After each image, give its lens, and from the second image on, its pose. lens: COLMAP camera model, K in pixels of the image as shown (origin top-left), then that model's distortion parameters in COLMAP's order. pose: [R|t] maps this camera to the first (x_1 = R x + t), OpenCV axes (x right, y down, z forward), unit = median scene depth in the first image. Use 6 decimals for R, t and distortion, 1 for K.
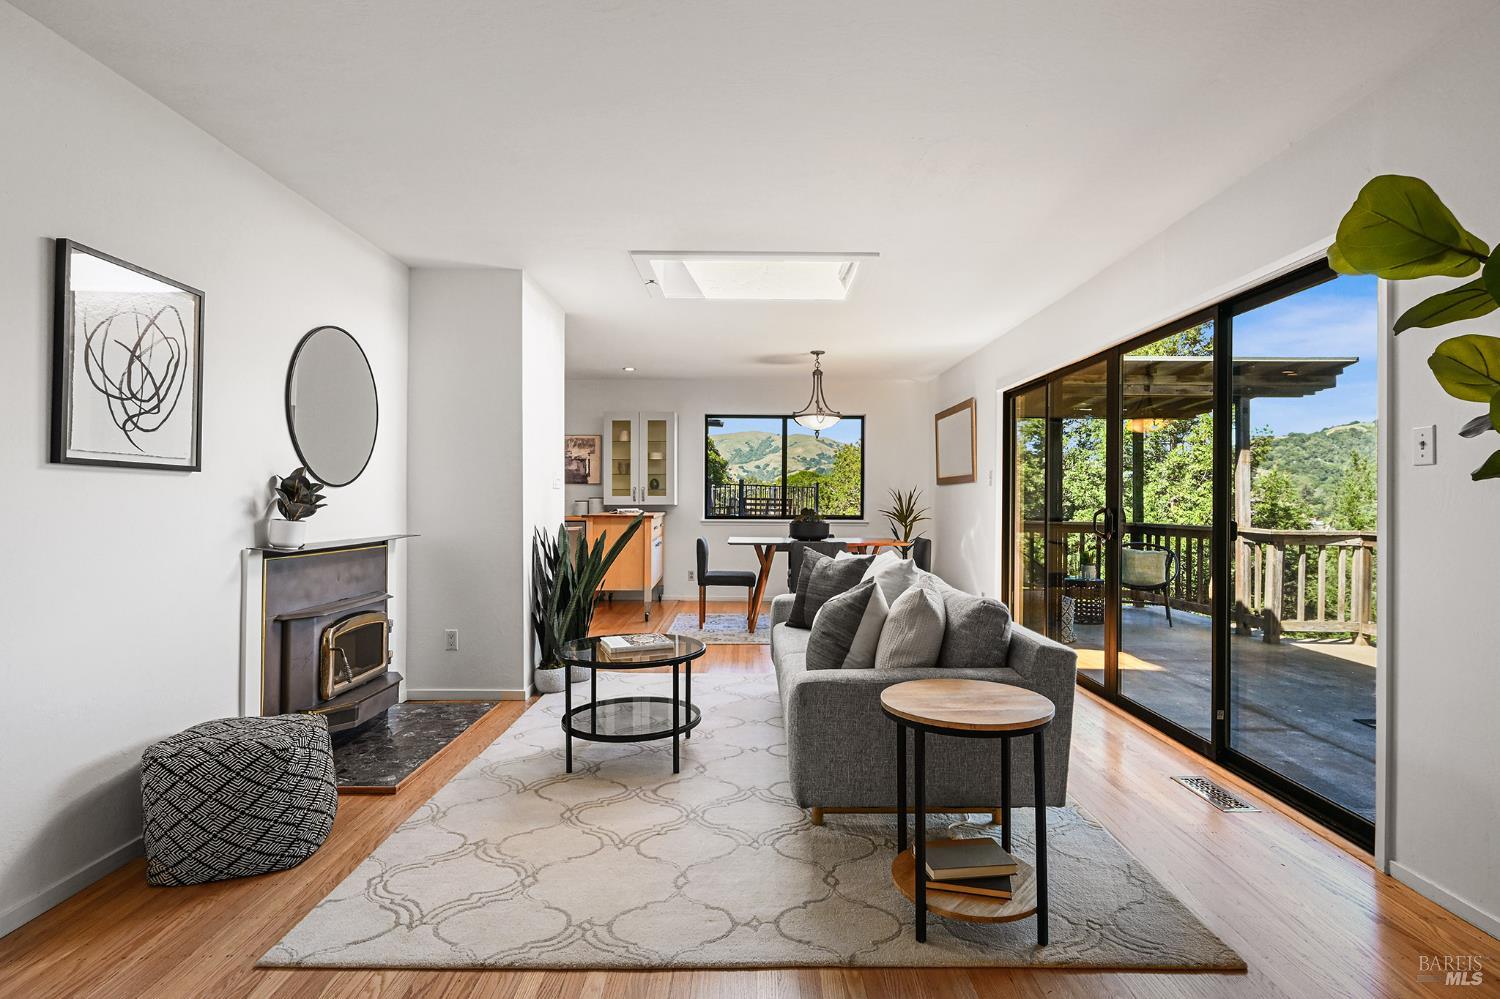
lens RADIAL K [[727.9, 0, 749.0], [0, 727.9, 487.3], [0, 0, 1]] dist [0.002295, 0.000488]
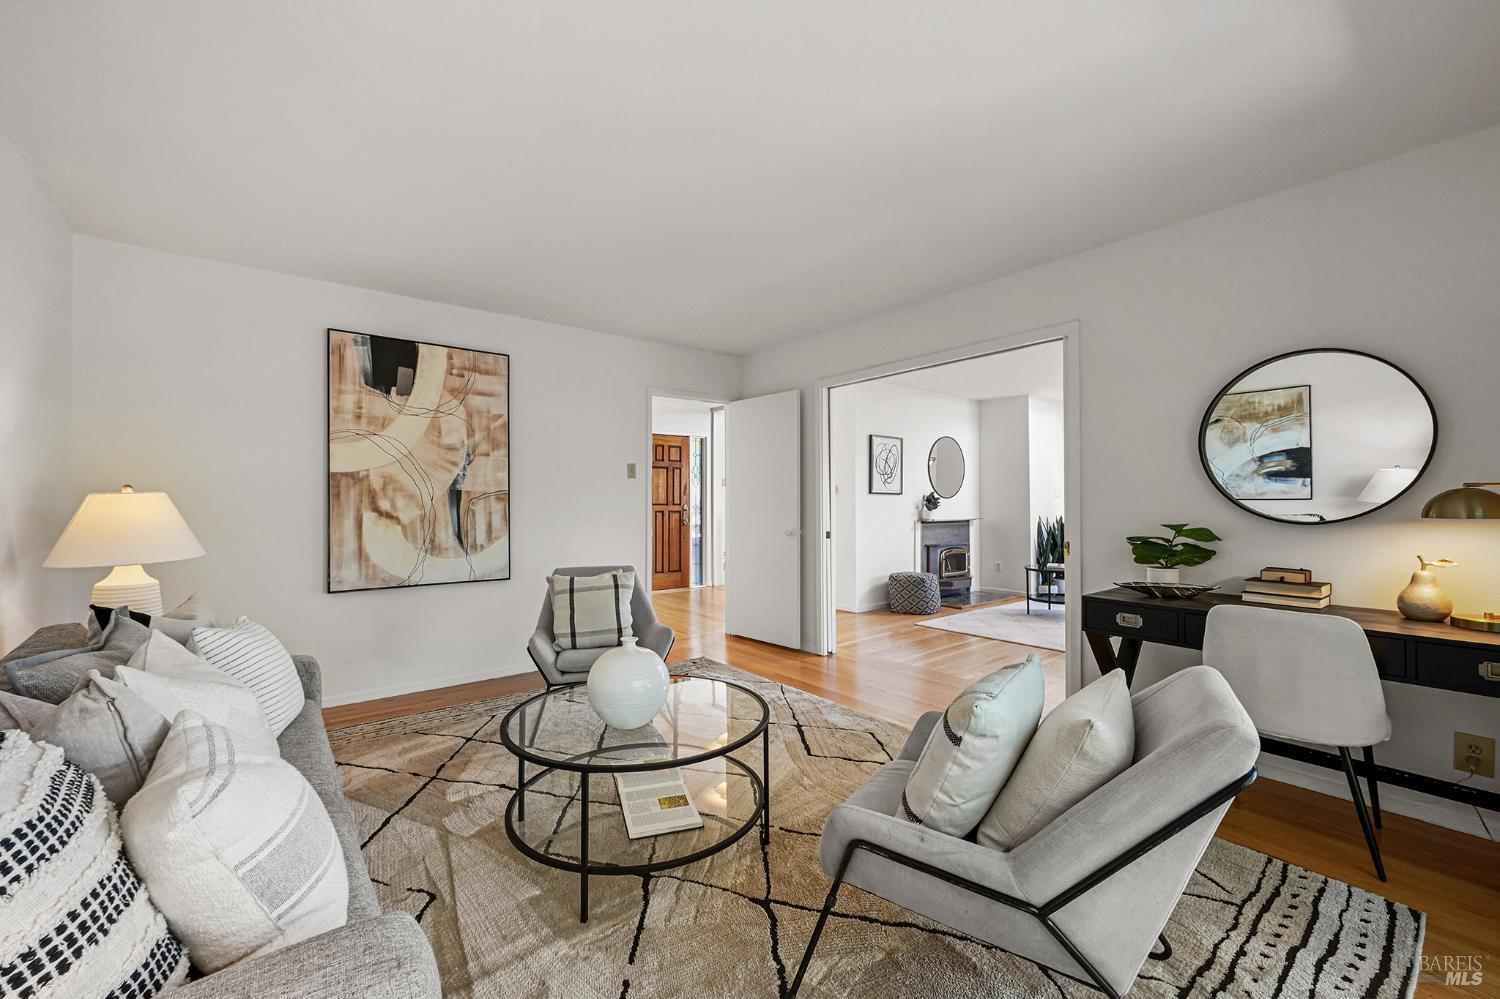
lens RADIAL K [[592.5, 0, 750.0], [0, 592.5, 499.5], [0, 0, 1]] dist [0.002075, -0.000072]
pose [[0.604518, -0.006954, -0.796561, 0.790157], [0.011080, 0.999939, -0.000321, -0.005758], [0.796515, -0.008632, 0.604558, -0.955562]]
